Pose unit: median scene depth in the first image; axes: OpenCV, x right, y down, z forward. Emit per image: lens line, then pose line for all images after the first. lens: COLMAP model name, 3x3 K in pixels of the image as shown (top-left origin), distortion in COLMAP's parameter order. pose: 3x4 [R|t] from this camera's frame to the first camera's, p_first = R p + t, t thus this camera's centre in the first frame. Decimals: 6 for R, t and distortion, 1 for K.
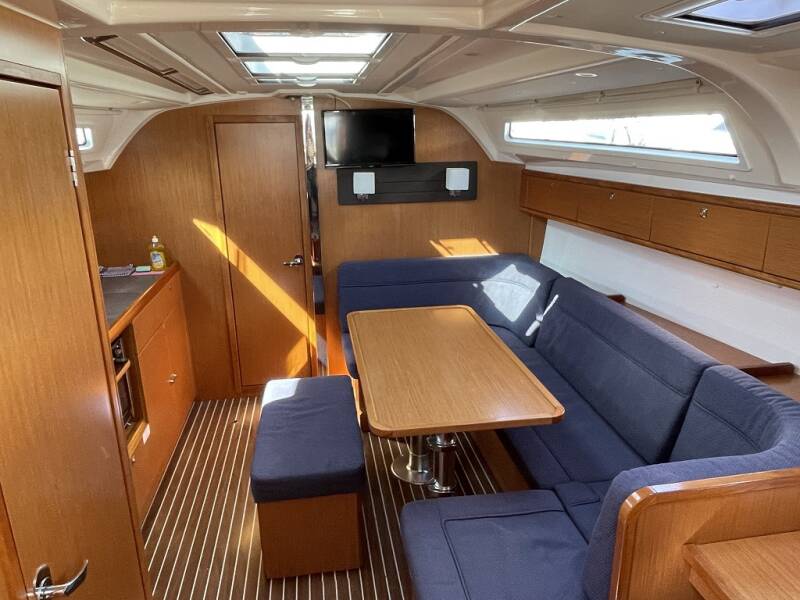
lens RADIAL K [[558.7, 0, 399.8], [0, 558.7, 298.9], [0, 0, 1]] dist [0.005506, -0.009029]
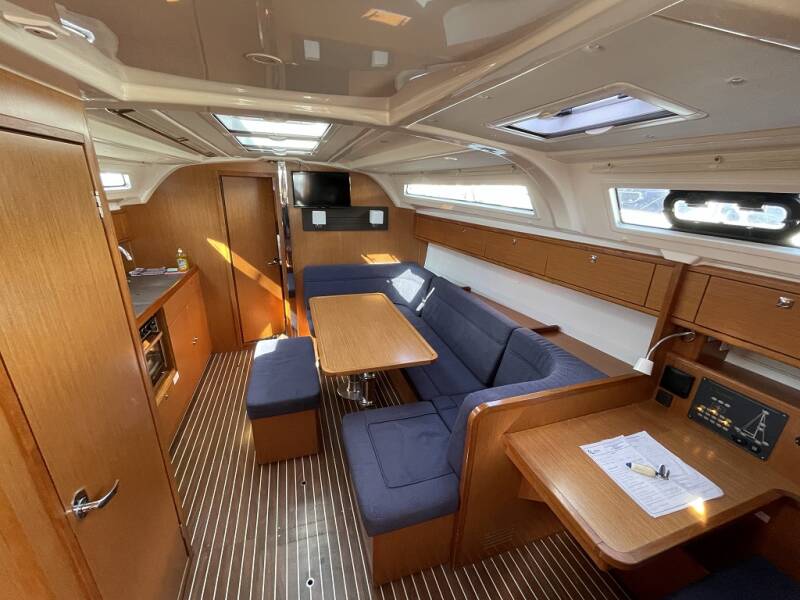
lens RADIAL K [[321.9, 0, 396.1], [0, 321.9, 299.9], [0, 0, 1]] dist [-0.000464, -0.000146]
pose [[0.987395, -0.007857, 0.158079, 0.011077], [0.000702, 0.998975, 0.045265, -0.016949], [-0.158273, -0.044583, 0.986388, 0.044418]]
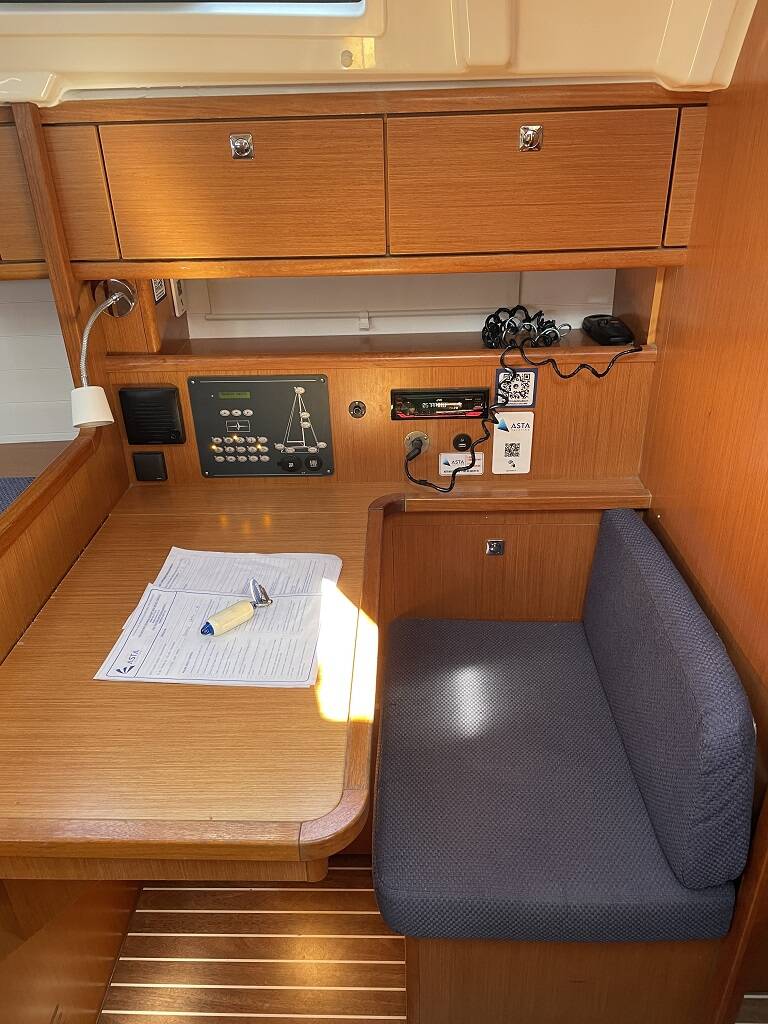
lens RADIAL K [[769.1, 0, 385.2], [0, 769.1, 517.1], [0, 0, 1]] dist [0.044996, -0.001192]
pose [[0.170991, -0.446568, 0.878259, 0.077371], [0.294170, 0.873869, 0.387063, 0.048267], [-0.940333, 0.192173, 0.280791, 0.213366]]
